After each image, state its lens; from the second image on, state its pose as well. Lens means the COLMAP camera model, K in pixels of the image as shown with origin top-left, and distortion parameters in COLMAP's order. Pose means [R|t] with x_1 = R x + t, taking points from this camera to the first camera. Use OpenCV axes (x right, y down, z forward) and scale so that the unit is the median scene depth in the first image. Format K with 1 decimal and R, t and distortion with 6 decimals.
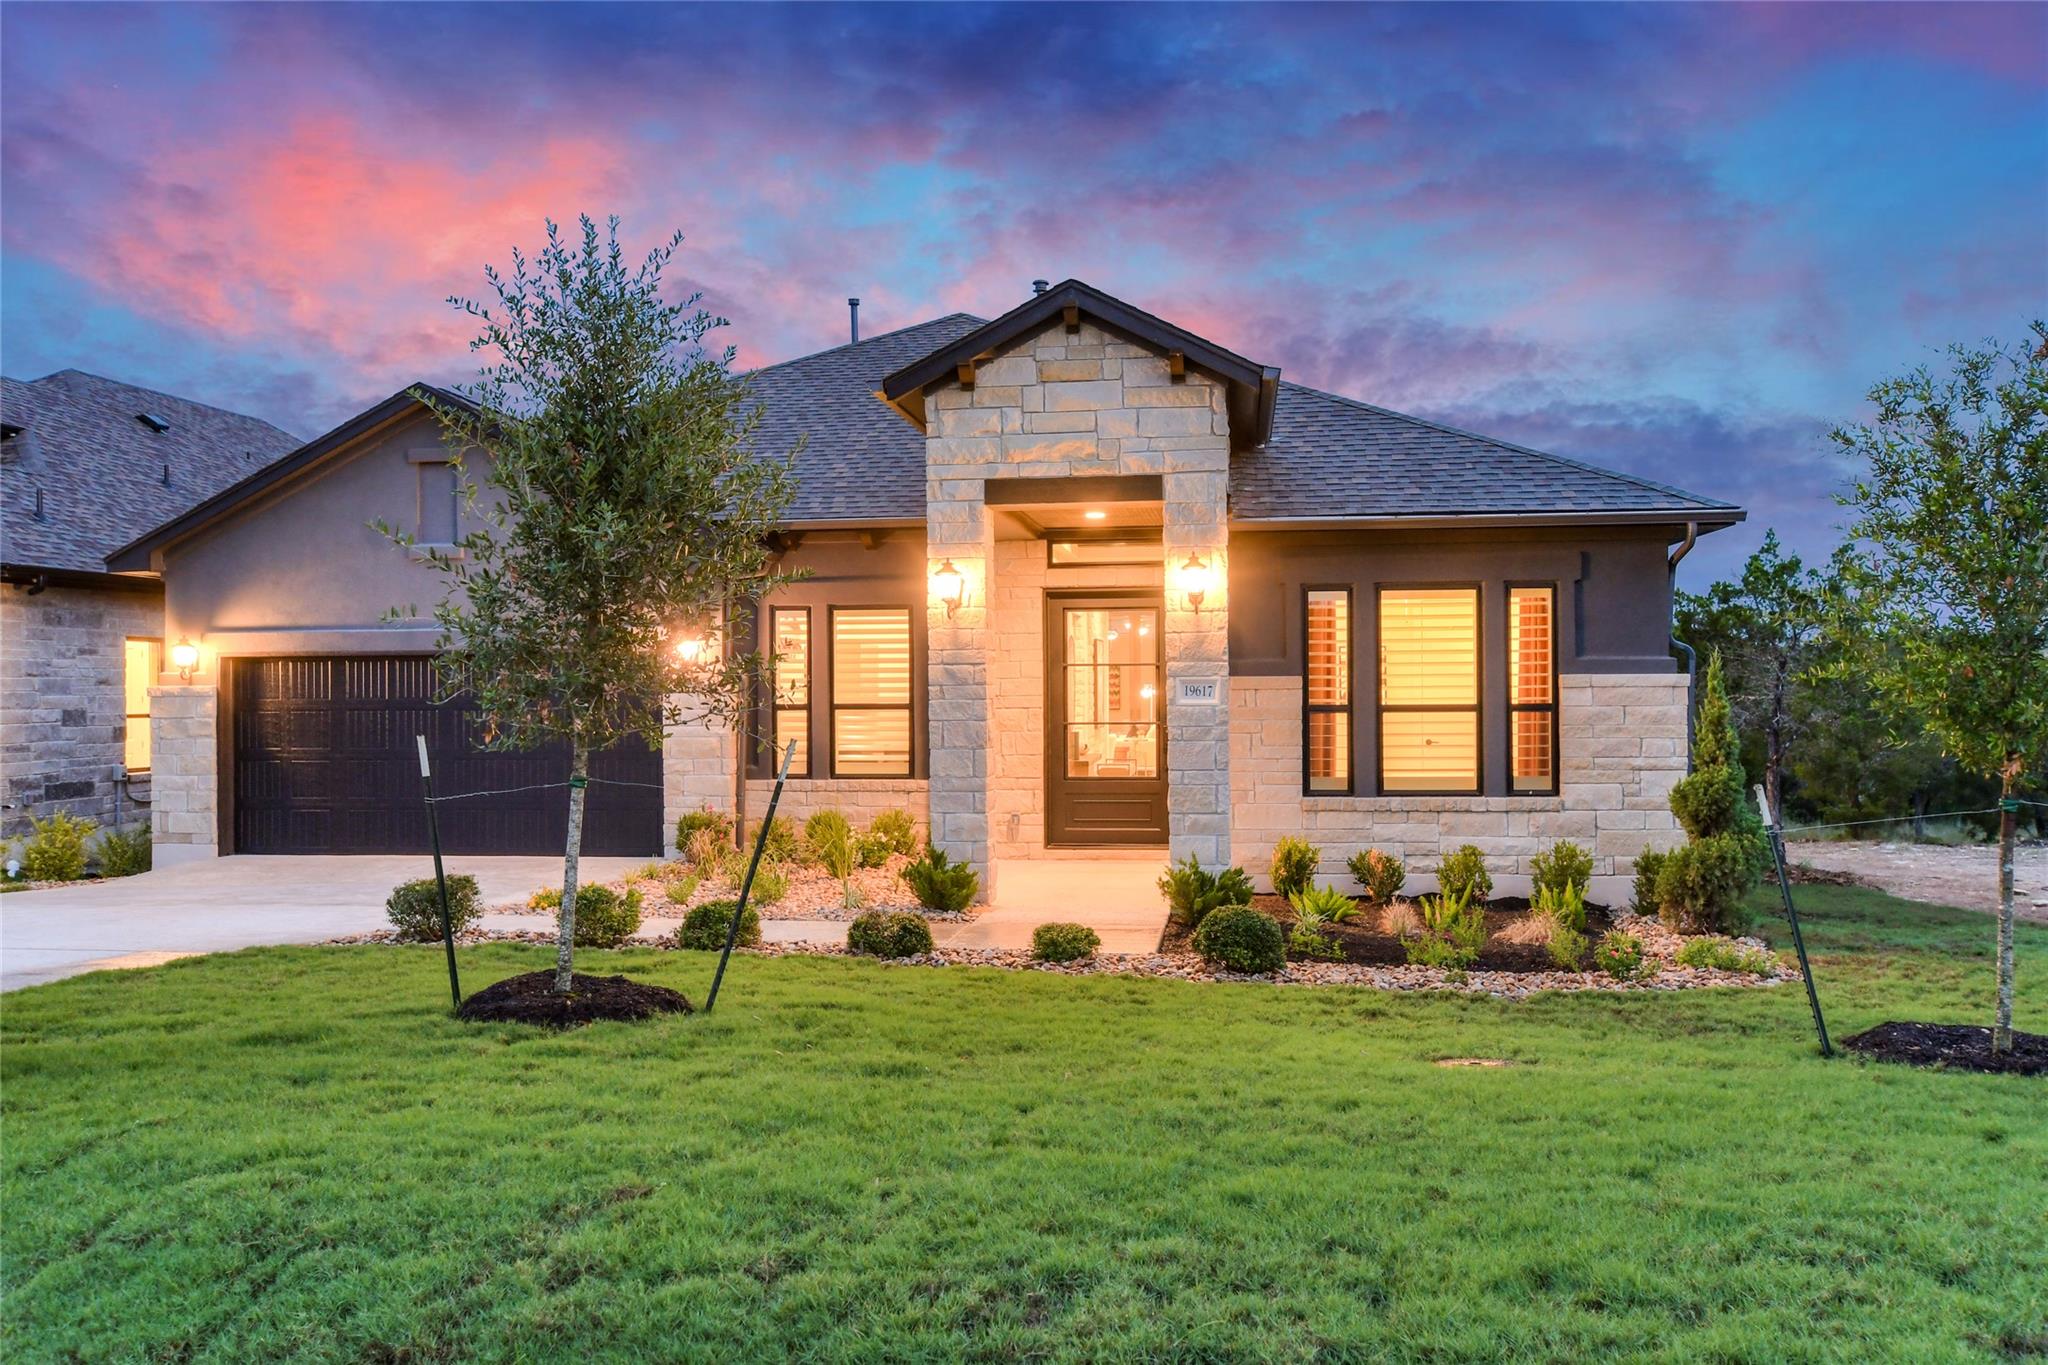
lens RADIAL K [[1657.9, 0, 1011.9], [0, 1657.9, 671.1], [0, 0, 1]] dist [-0.017312, 0.003630]
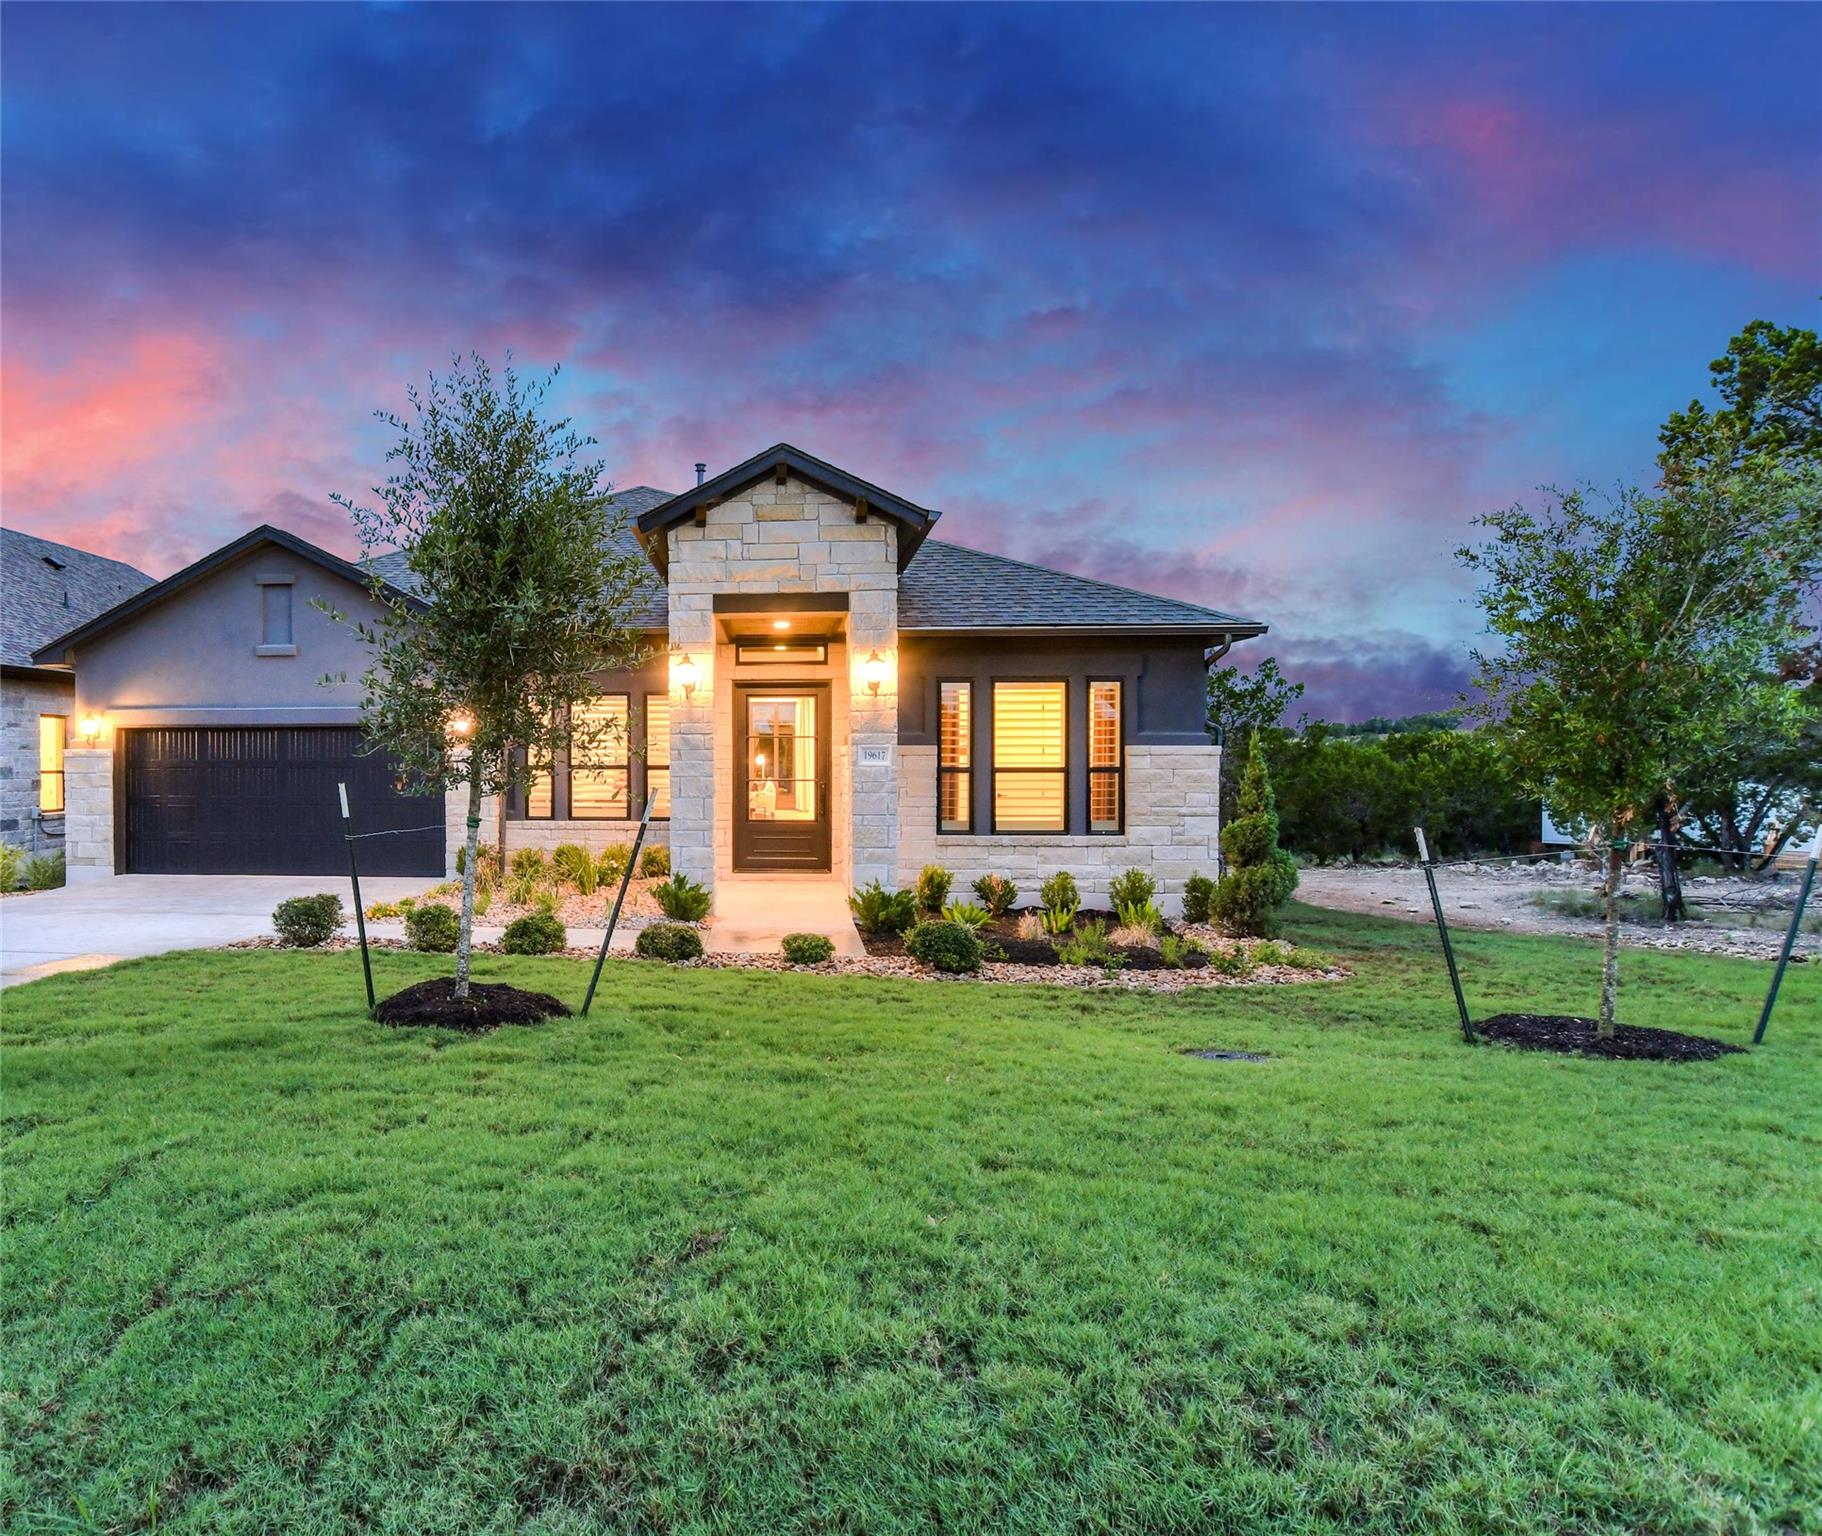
lens RADIAL K [[1387.5, 0, 922.9], [0, 1387.5, 755.3], [0, 0, 1]] dist [-0.058670, -0.002750]
pose [[0.998597, 0.005675, 0.052640, 0.092295], [-0.006548, 0.999843, 0.016441, -0.006650], [-0.052538, -0.016763, 0.998478, -0.110528]]
